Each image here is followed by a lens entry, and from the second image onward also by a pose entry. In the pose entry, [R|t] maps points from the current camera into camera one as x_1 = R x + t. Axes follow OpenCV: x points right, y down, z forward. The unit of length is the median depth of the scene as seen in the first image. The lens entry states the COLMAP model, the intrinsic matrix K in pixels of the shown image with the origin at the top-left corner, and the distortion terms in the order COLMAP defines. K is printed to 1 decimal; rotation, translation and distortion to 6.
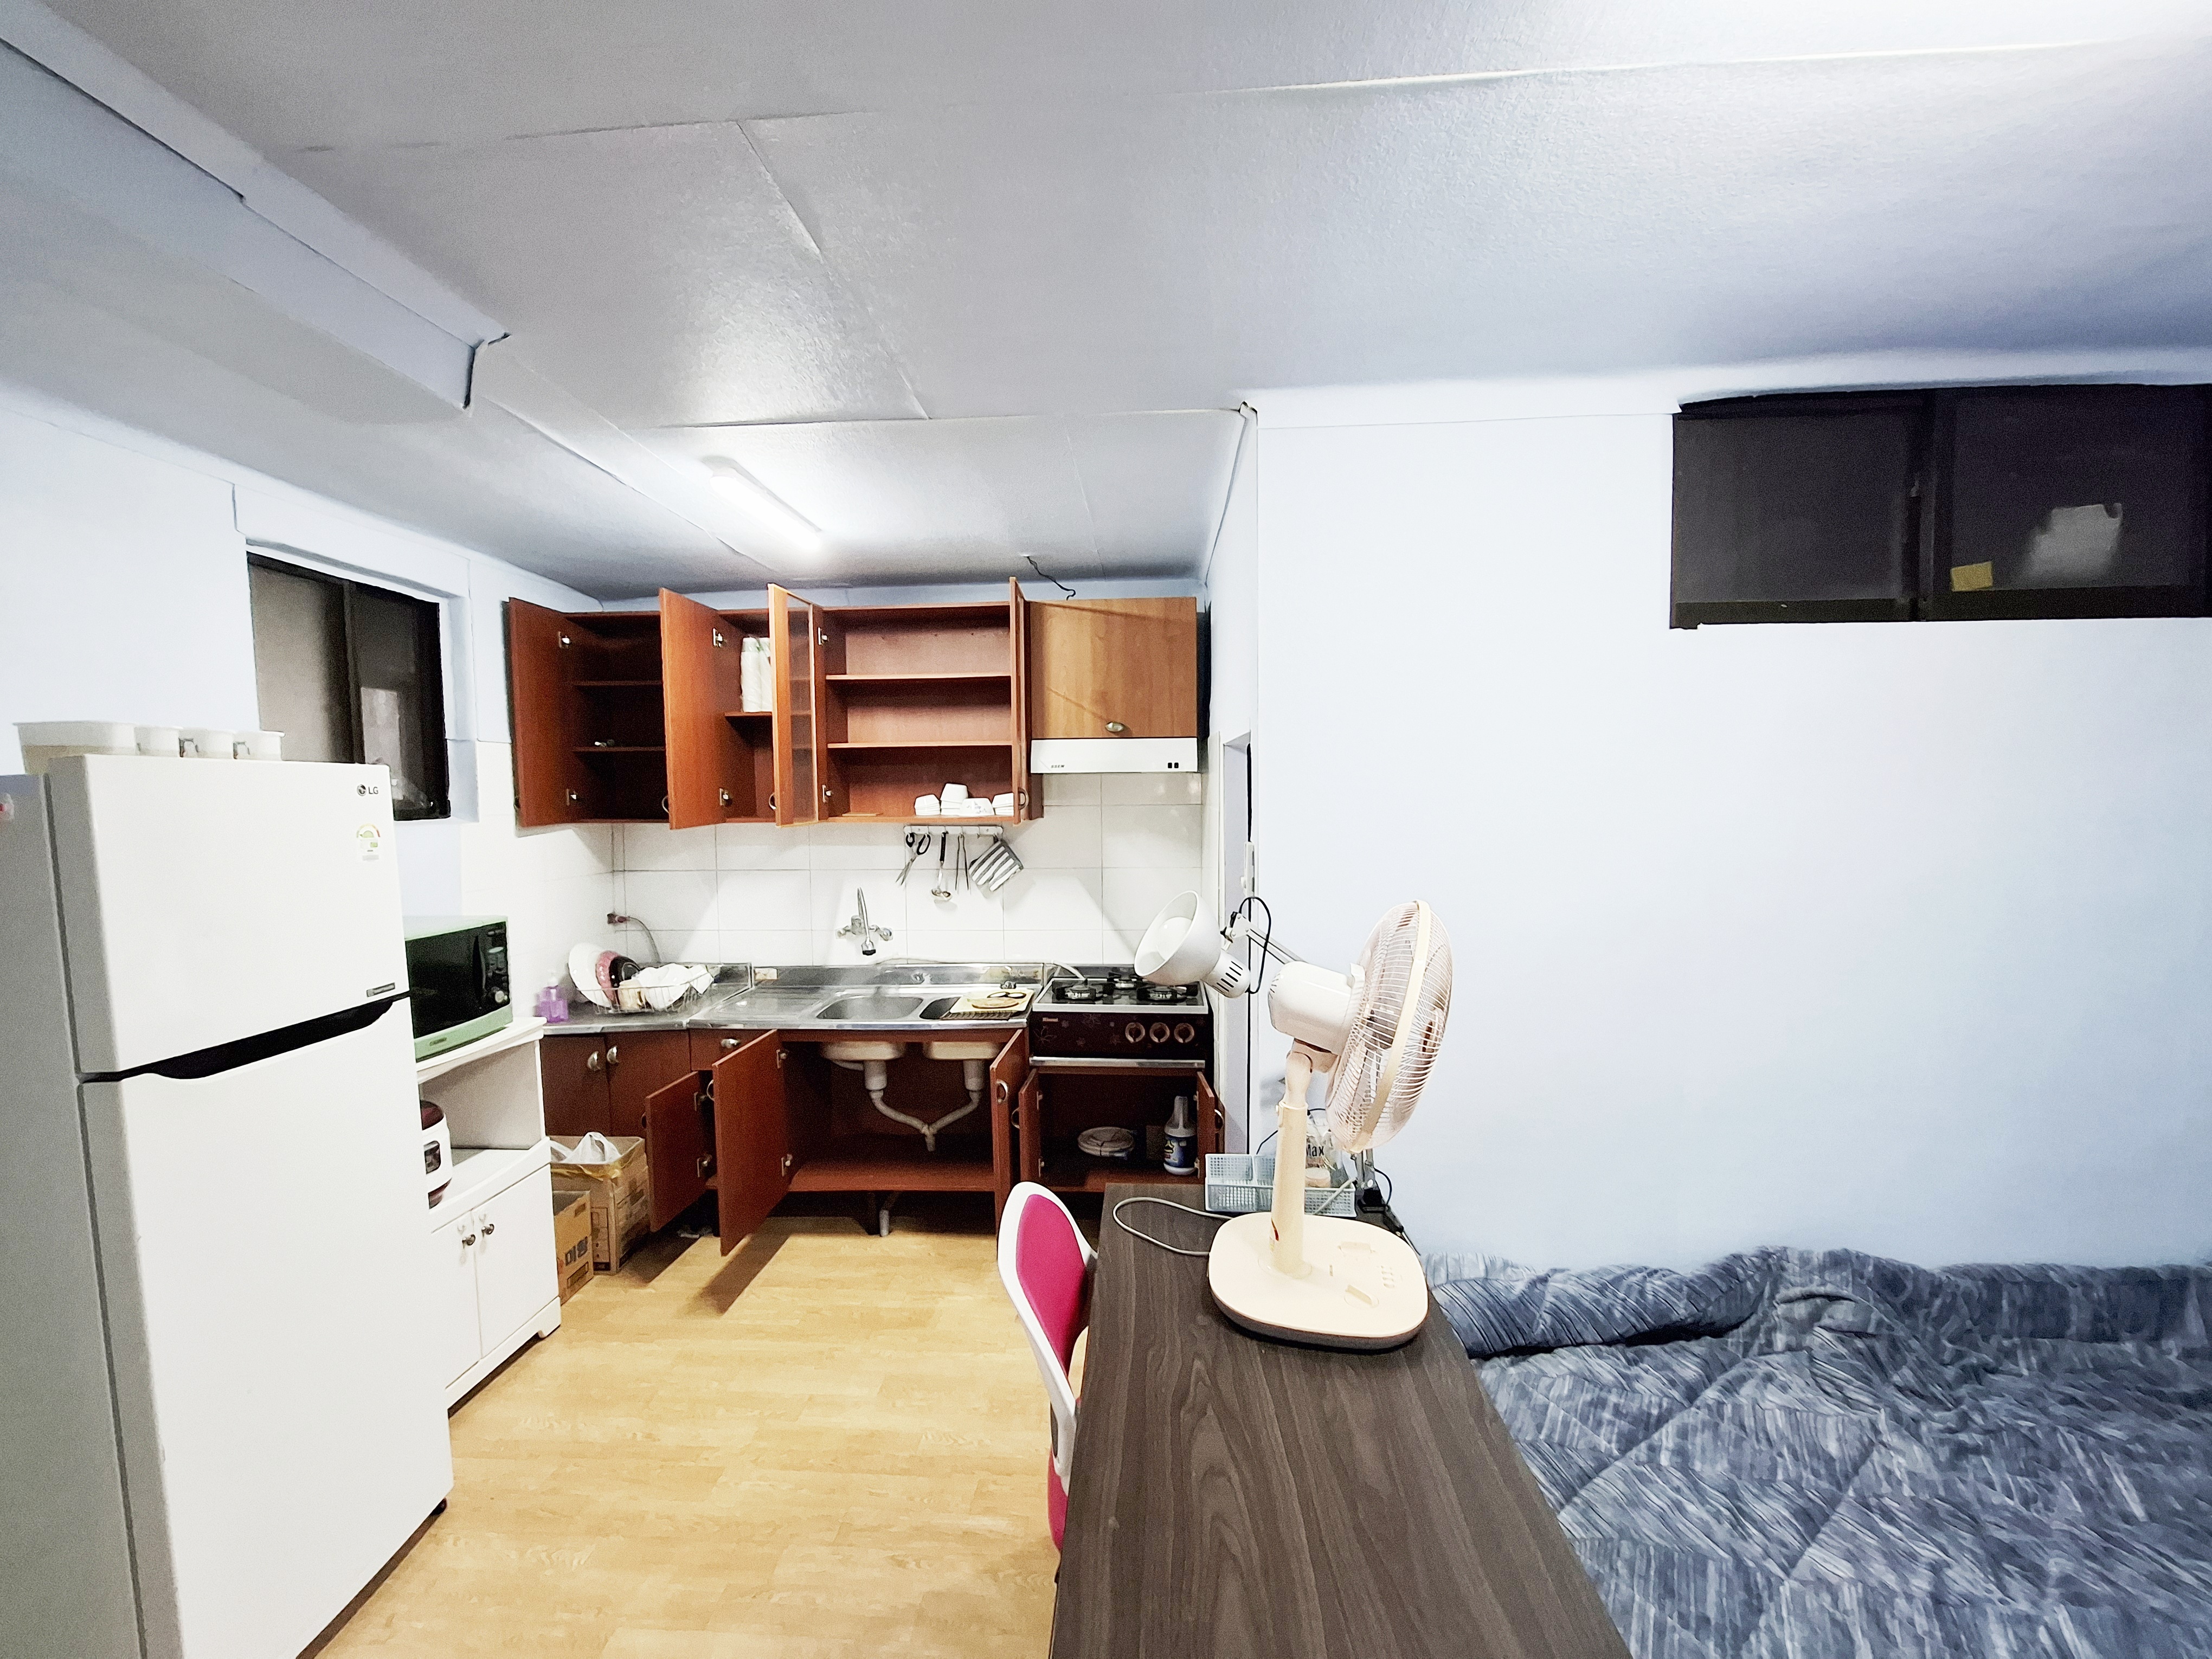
lens RADIAL K [[872.1, 0, 1094.6], [0, 872.1, 837.7], [0, 0, 1]] dist [0.000035, 0.000323]
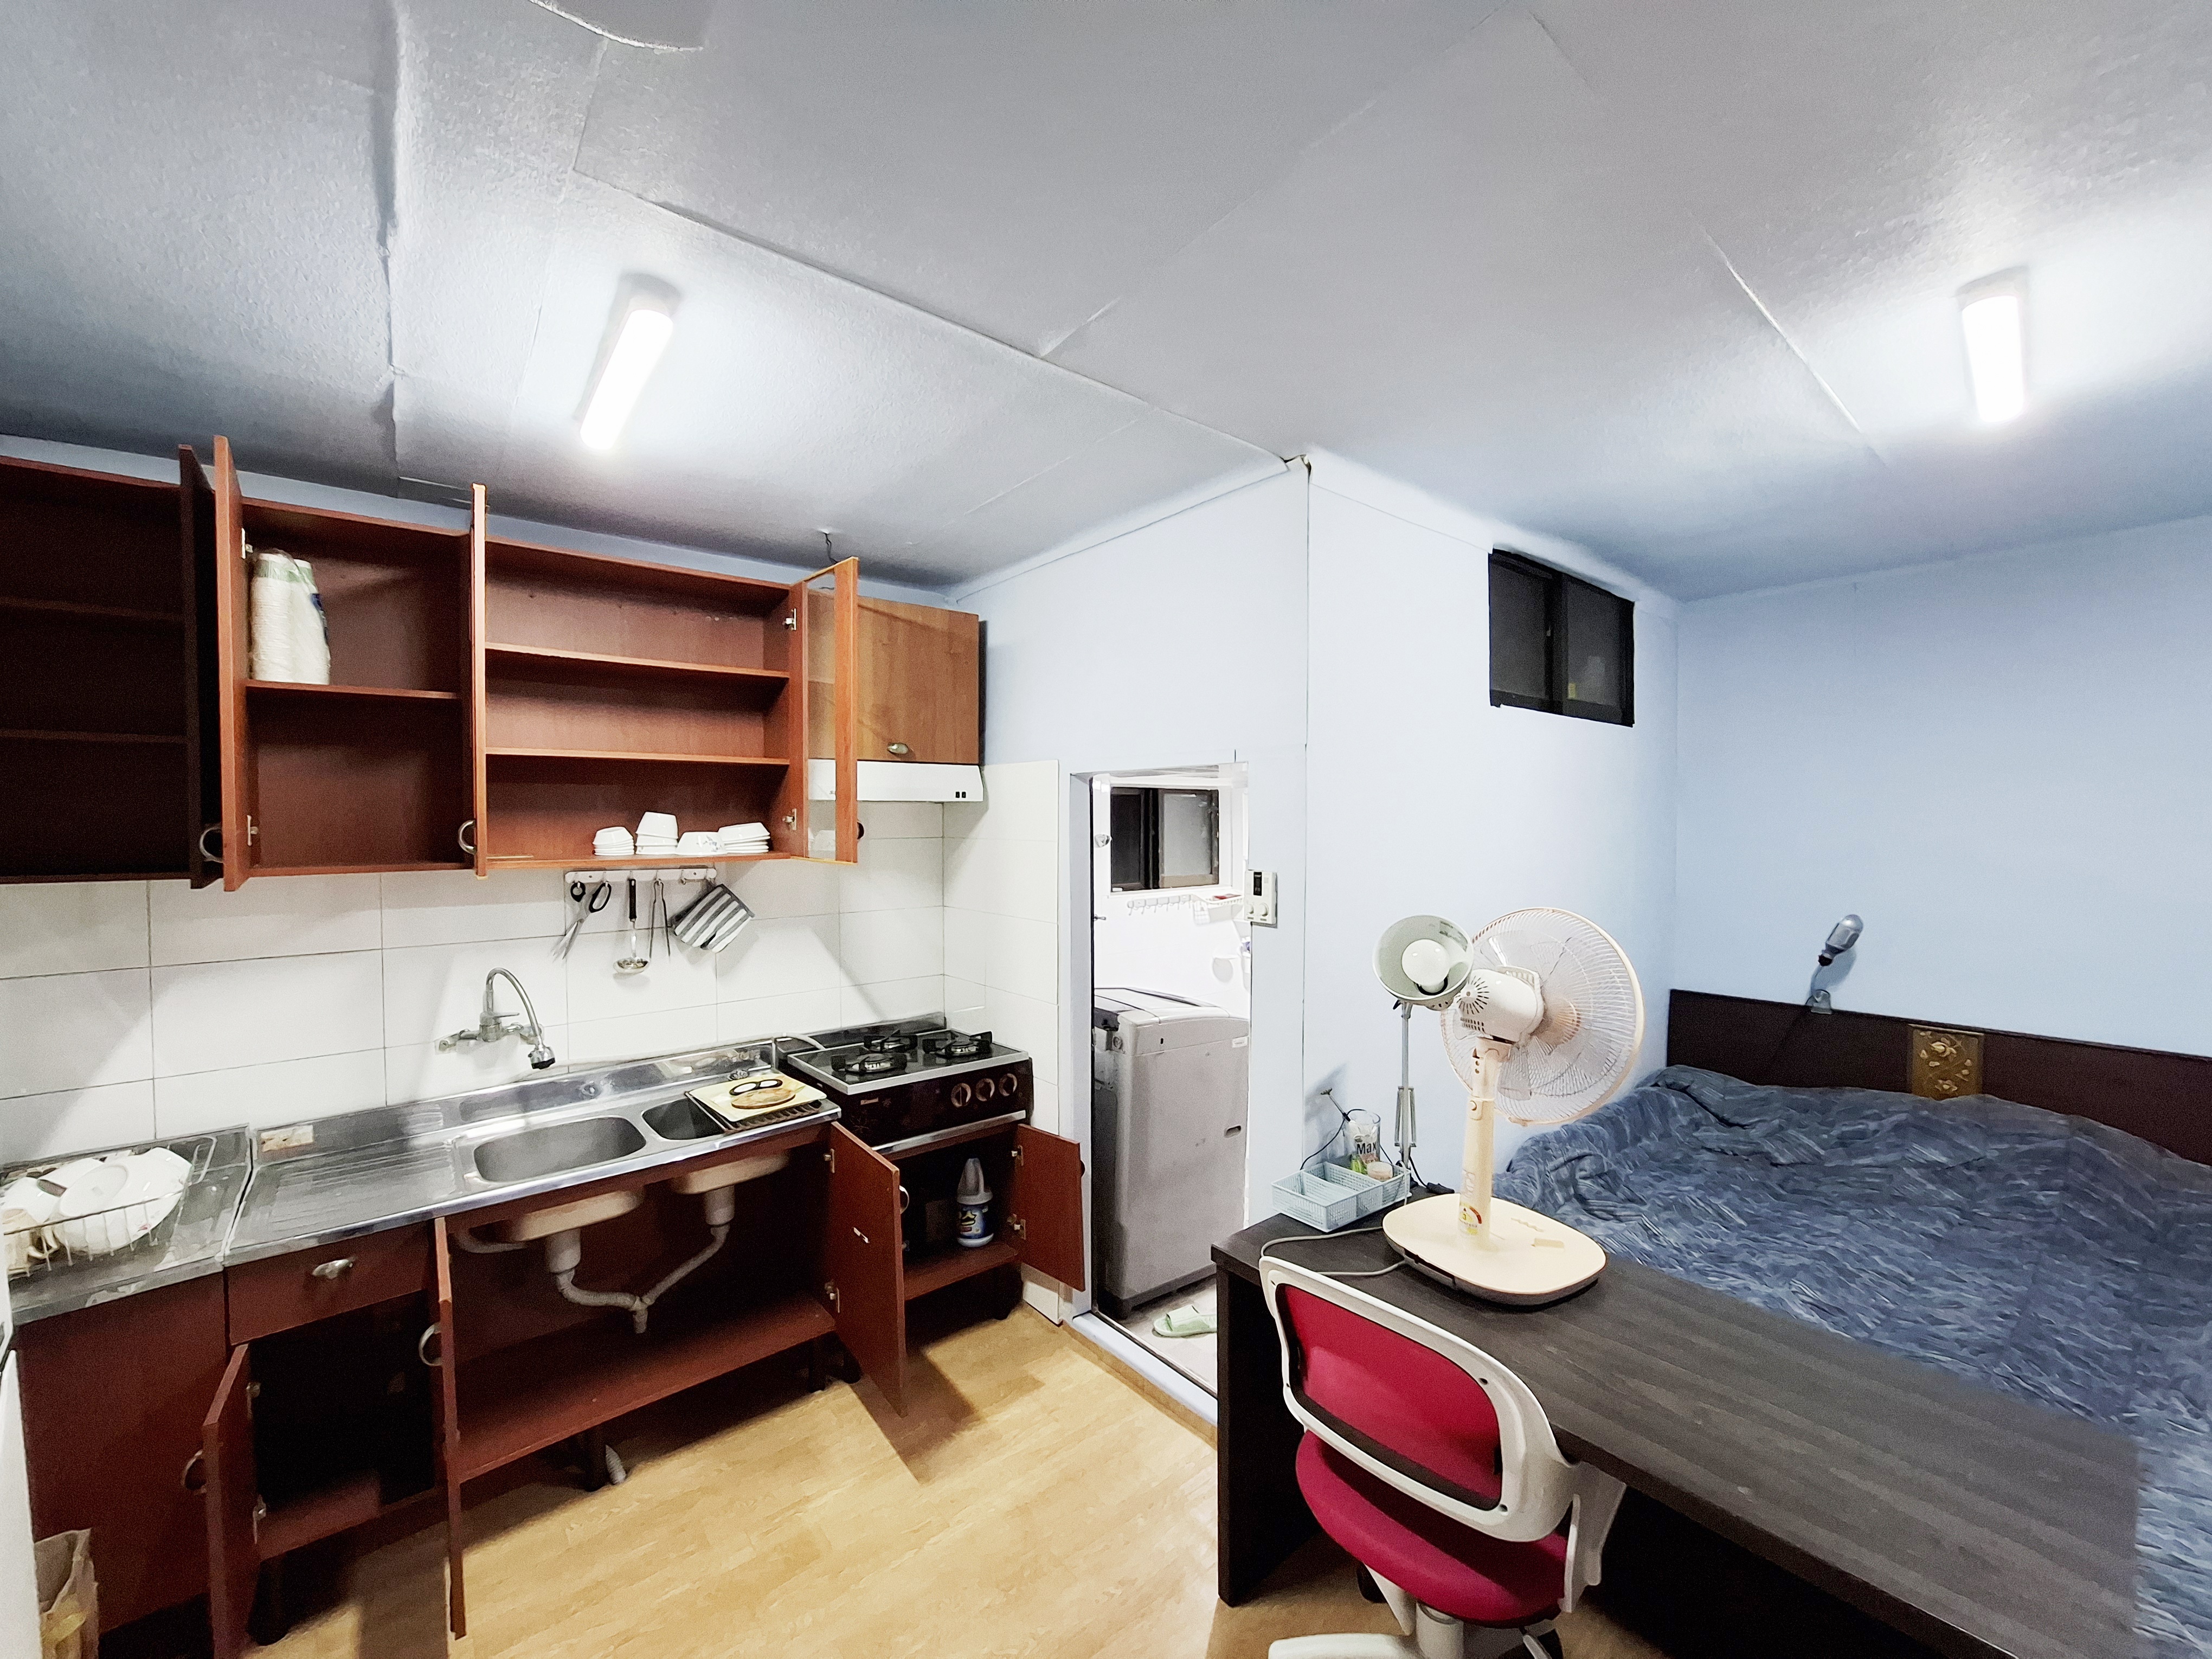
lens RADIAL K [[873.5, 0, 1106.6], [0, 873.5, 835.4], [0, 0, 1]] dist [0.001146, 0.000195]
pose [[0.733368, -0.007214, 0.679794, -0.398053], [0.036061, 0.998949, -0.028303, -0.007696], [-0.678875, 0.045271, 0.732857, 0.216780]]
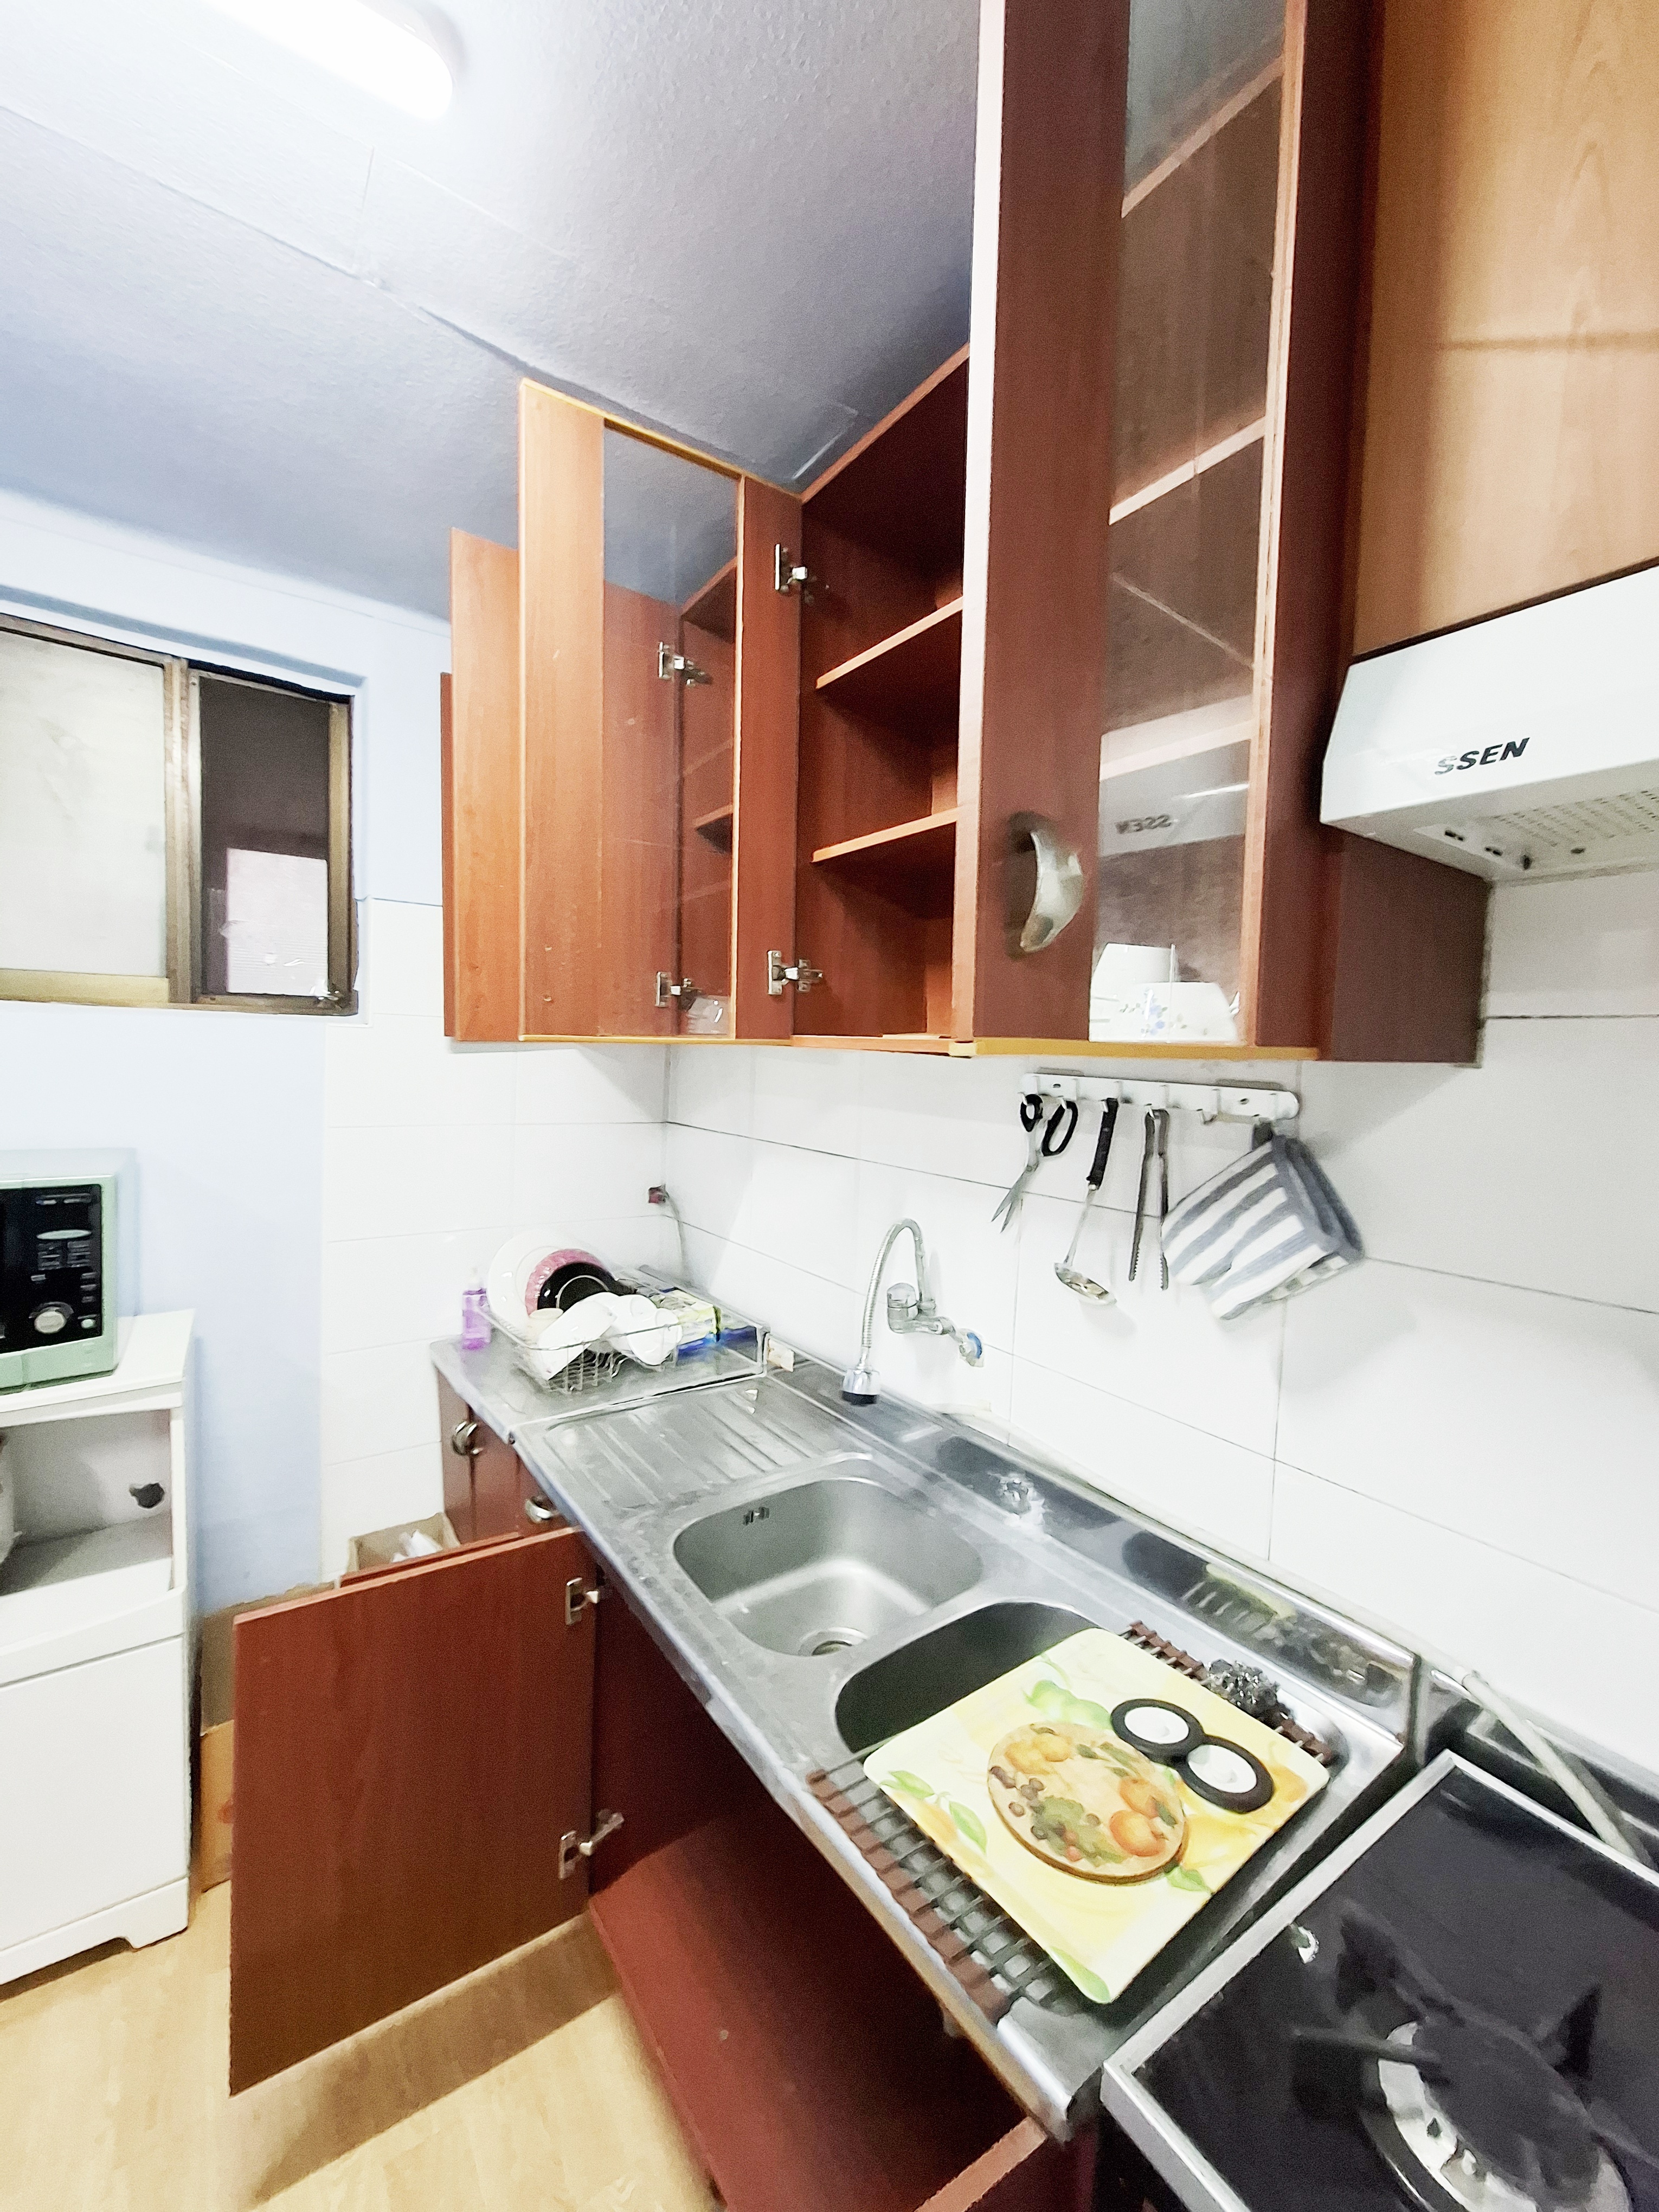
lens RADIAL K [[873.5, 0, 822.2], [0, 873.5, 1098.7], [0, 0, 1]] dist [0.001146, 0.000195]
pose [[0.614882, 0.073307, -0.785204, 0.020041], [-0.080833, 0.996285, 0.029714, -0.007033], [0.784465, 0.045200, 0.618523, 0.755997]]
